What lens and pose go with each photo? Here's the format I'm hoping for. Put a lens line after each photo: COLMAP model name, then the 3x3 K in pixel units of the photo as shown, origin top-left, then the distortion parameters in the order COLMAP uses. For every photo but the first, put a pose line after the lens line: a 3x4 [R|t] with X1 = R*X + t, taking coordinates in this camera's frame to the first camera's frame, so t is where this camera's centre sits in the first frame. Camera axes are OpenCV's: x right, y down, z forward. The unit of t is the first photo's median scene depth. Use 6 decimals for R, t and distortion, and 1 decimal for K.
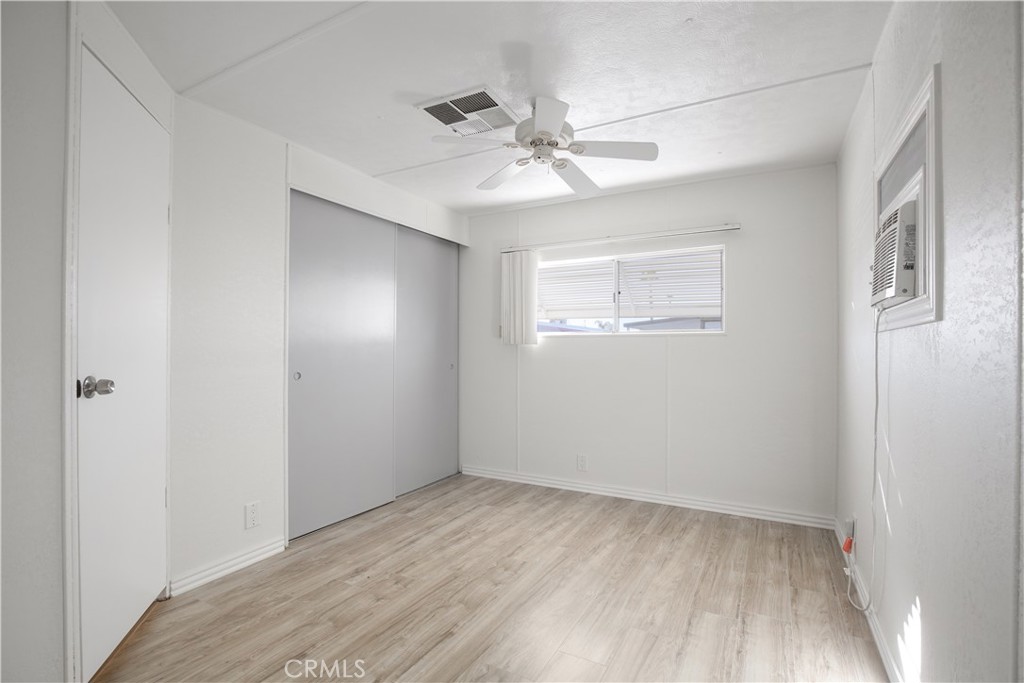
lens RADIAL K [[474.5, 0, 514.3], [0, 474.5, 344.5], [0, 0, 1]] dist [-0.022990, 0.000618]
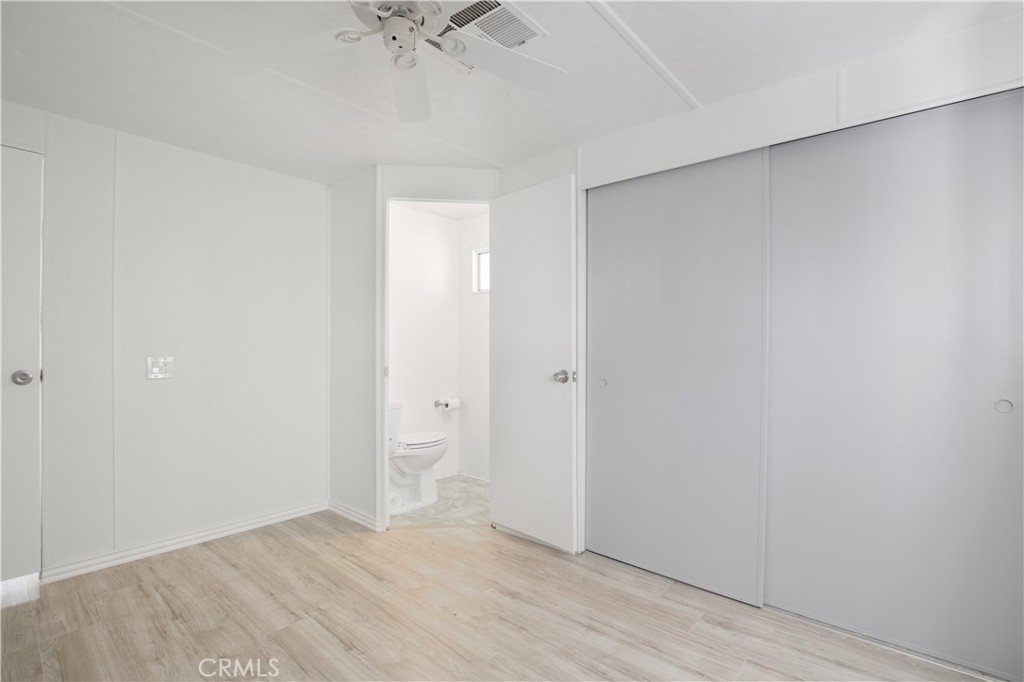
lens RADIAL K [[474.5, 0, 514.3], [0, 474.5, 344.0], [0, 0, 1]] dist [-0.022990, 0.000618]
pose [[-0.206470, -0.007952, -0.978421, 0.545767], [0.003294, 0.999956, -0.008822, -0.002693], [0.978447, -0.005044, -0.206435, 1.126399]]
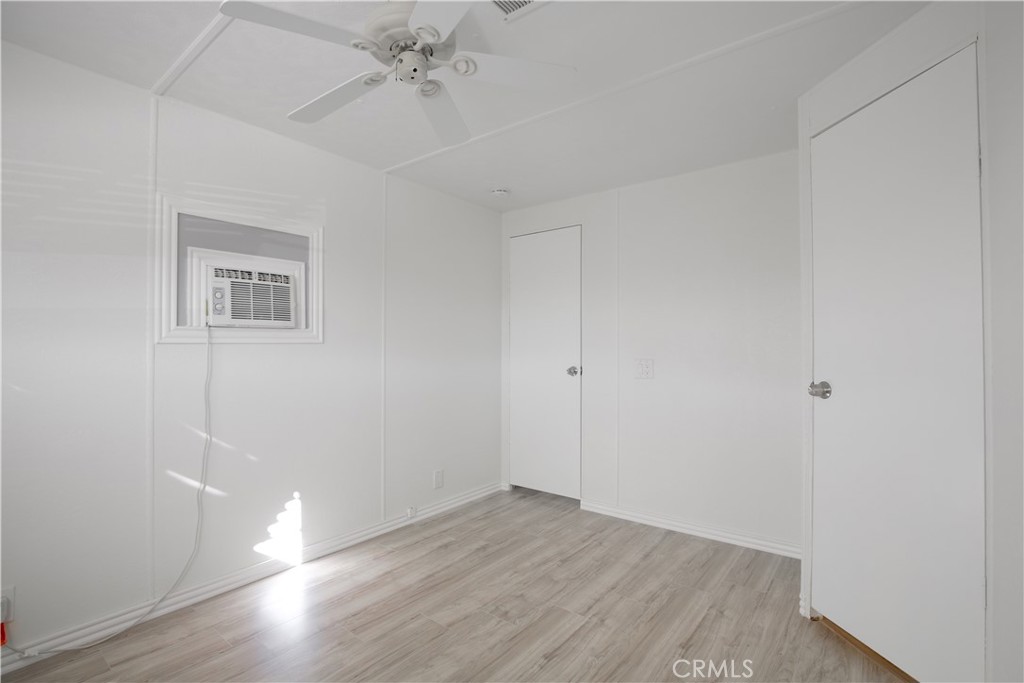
lens RADIAL K [[474.5, 0, 514.3], [0, 474.5, 344.5], [0, 0, 1]] dist [-0.022990, 0.000618]
pose [[-0.986365, -0.000833, 0.164569, -0.166863], [-0.003342, 0.999882, -0.014974, -0.006766], [-0.164537, -0.015320, -0.986252, 1.444242]]
